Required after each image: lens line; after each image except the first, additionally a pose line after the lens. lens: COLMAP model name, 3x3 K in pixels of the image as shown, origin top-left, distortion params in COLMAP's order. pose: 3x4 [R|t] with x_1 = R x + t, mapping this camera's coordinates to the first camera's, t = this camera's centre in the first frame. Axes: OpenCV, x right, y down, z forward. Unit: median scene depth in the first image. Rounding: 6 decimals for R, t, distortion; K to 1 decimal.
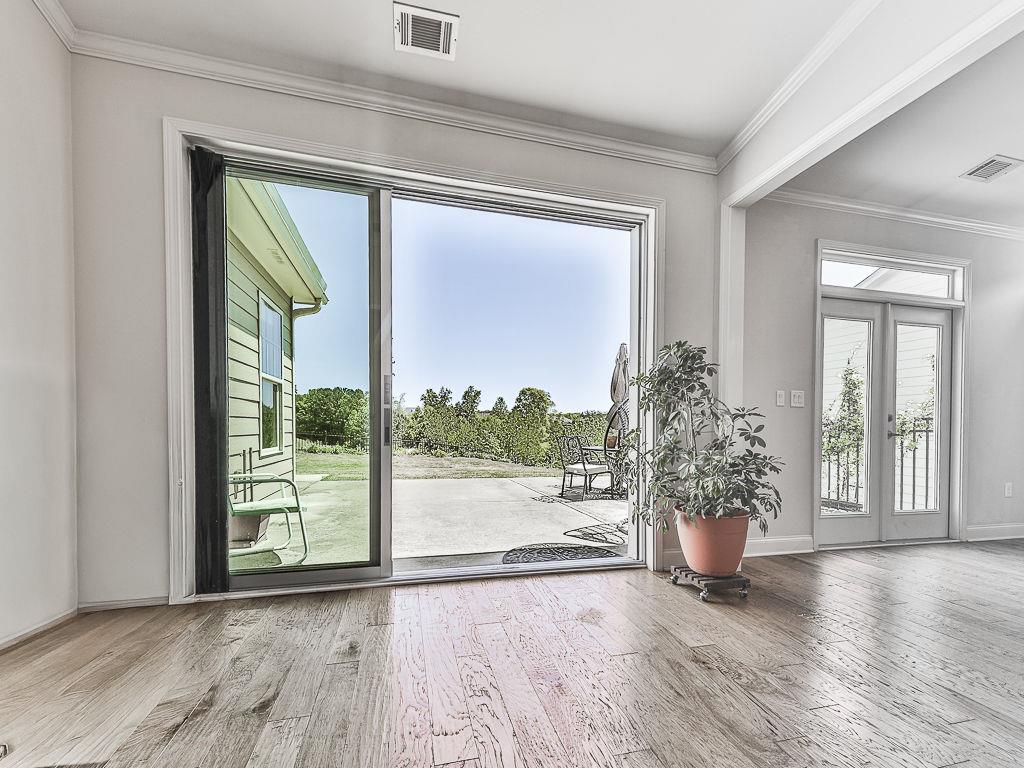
lens RADIAL K [[408.0, 0, 497.6], [0, 408.0, 431.0], [0, 0, 1]] dist [0.001581, -0.000627]
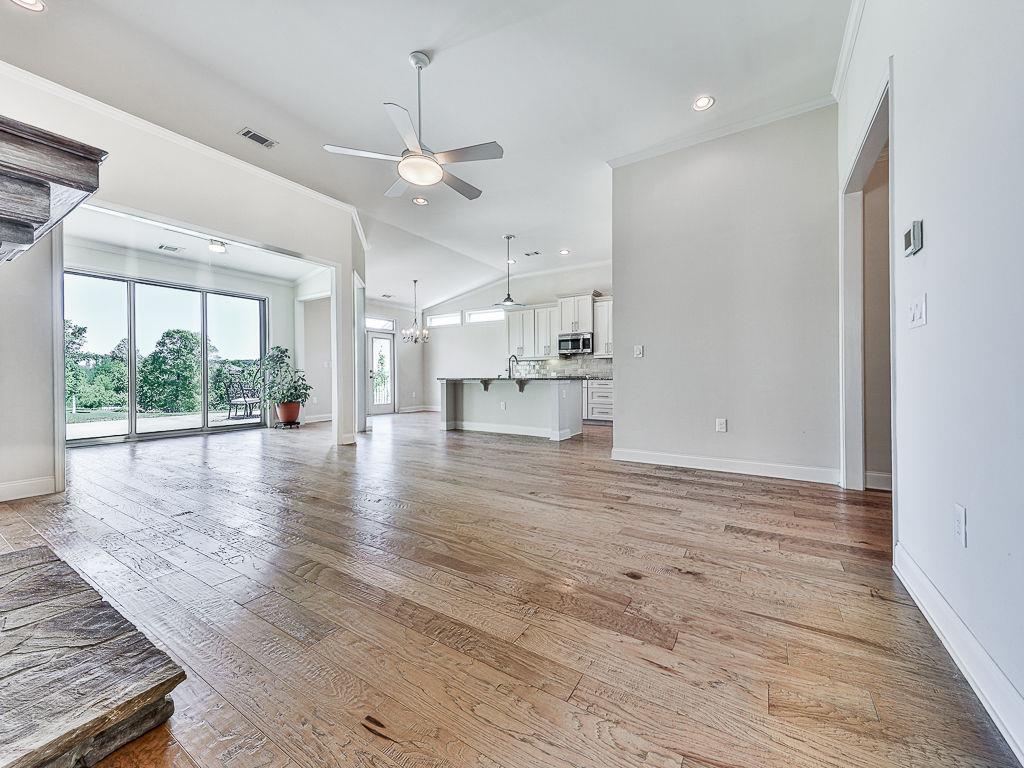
lens RADIAL K [[393.6, 0, 527.3], [0, 393.6, 377.3], [0, 0, 1]] dist [0.012486, -0.002311]
pose [[0.694028, -0.016381, 0.719762, -0.270230], [0.018166, 0.999821, 0.005239, 0.014797], [-0.719719, 0.009439, 0.694201, -1.715850]]
